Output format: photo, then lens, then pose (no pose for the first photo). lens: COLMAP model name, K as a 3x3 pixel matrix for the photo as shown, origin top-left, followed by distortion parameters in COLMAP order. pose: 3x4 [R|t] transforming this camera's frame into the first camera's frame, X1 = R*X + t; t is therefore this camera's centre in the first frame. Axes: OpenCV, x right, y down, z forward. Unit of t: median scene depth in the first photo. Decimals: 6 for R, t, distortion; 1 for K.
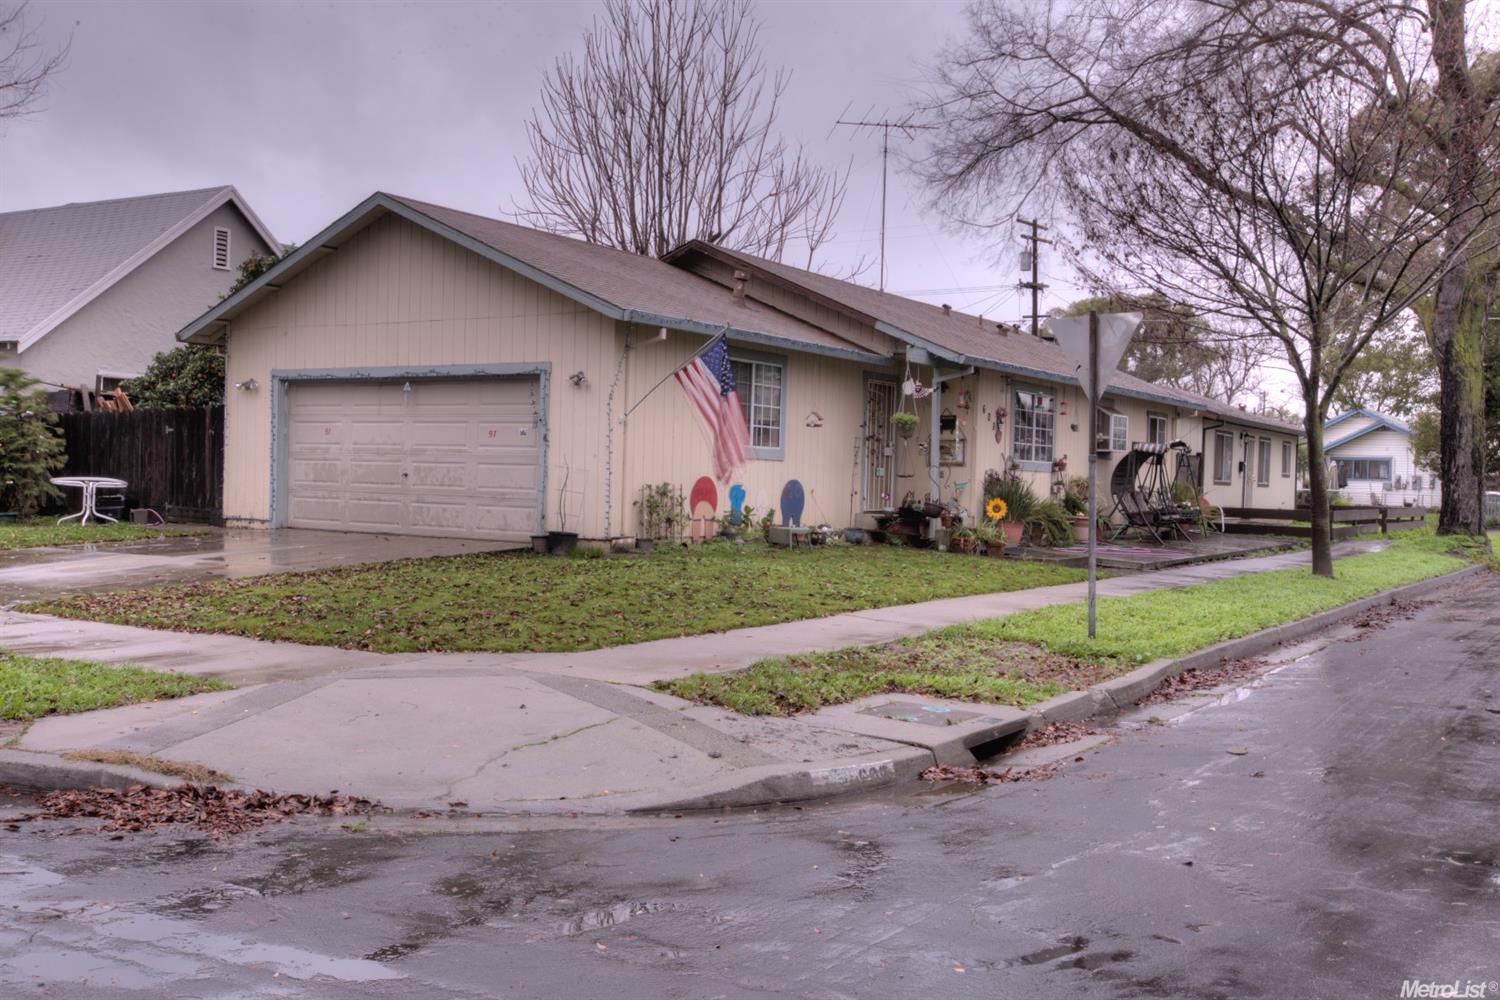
lens RADIAL K [[1447.0, 0, 748.1], [0, 1447.0, 500.9], [0, 0, 1]] dist [0.013721, 0.000000]
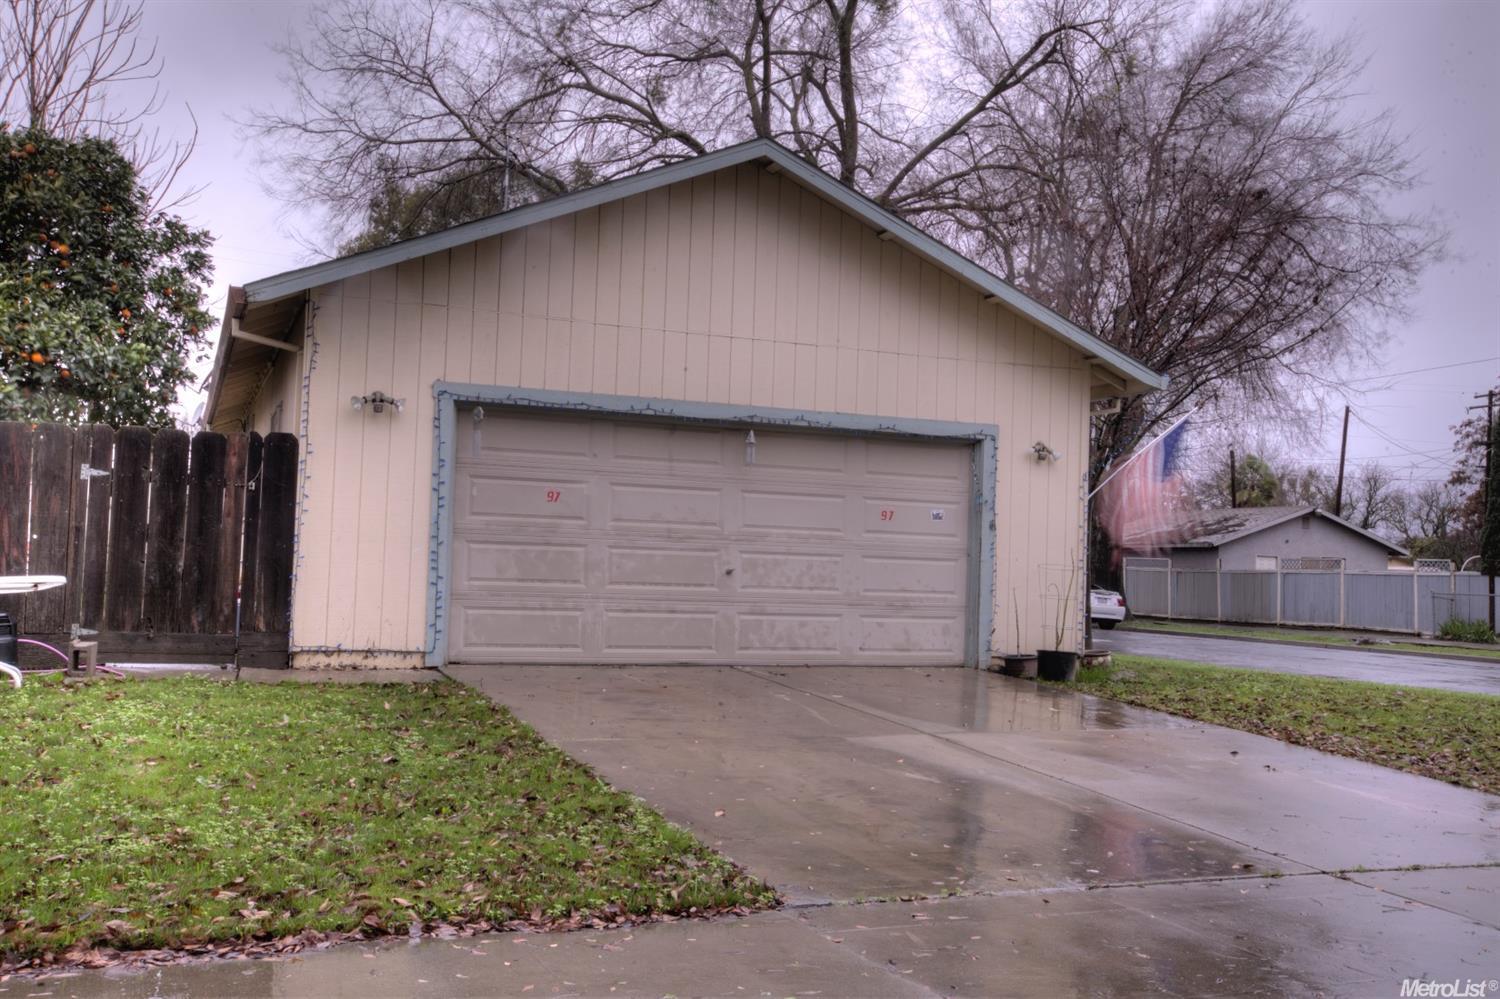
lens RADIAL K [[1447.0, 0, 754.1], [0, 1447.0, 497.4], [0, 0, 1]] dist [0.013721, 0.000000]
pose [[0.576279, 0.038385, 0.816351, -0.758044], [-0.002479, 0.998974, -0.045222, -0.021983], [-0.817249, 0.024037, 0.575783, 0.616927]]
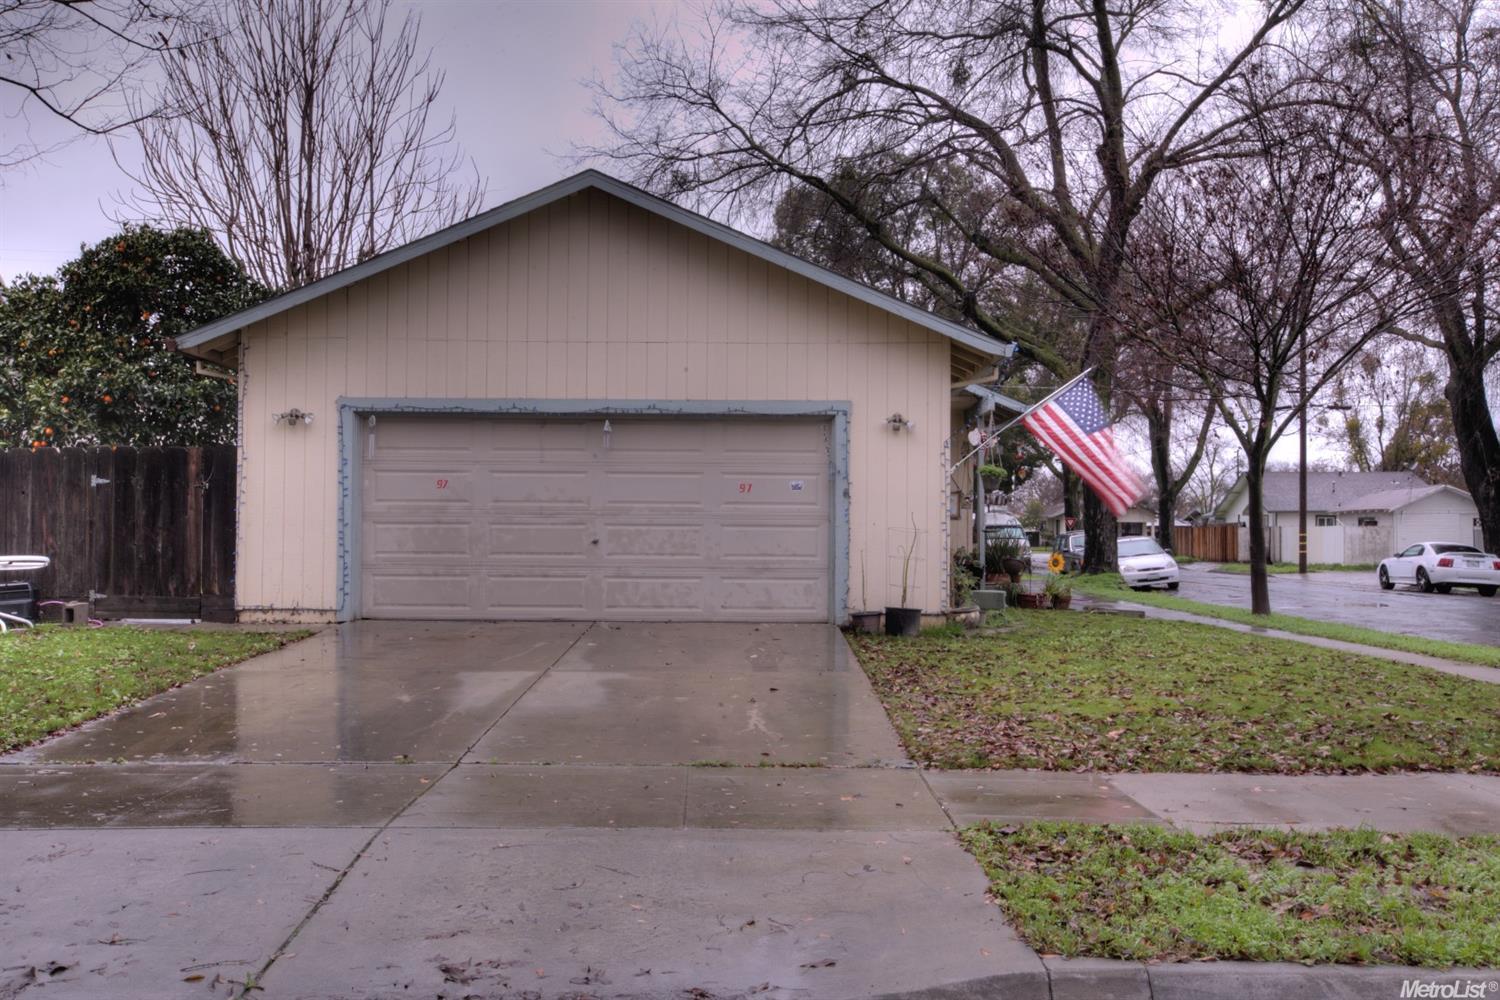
lens RADIAL K [[1447.0, 0, 742.6], [0, 1447.0, 497.2], [0, 0, 1]] dist [0.013721, 0.000000]
pose [[0.843926, -0.002421, 0.536454, -0.577809], [0.022250, 0.999287, -0.030493, -0.016421], [-0.535998, 0.037670, 0.843378, 0.316353]]
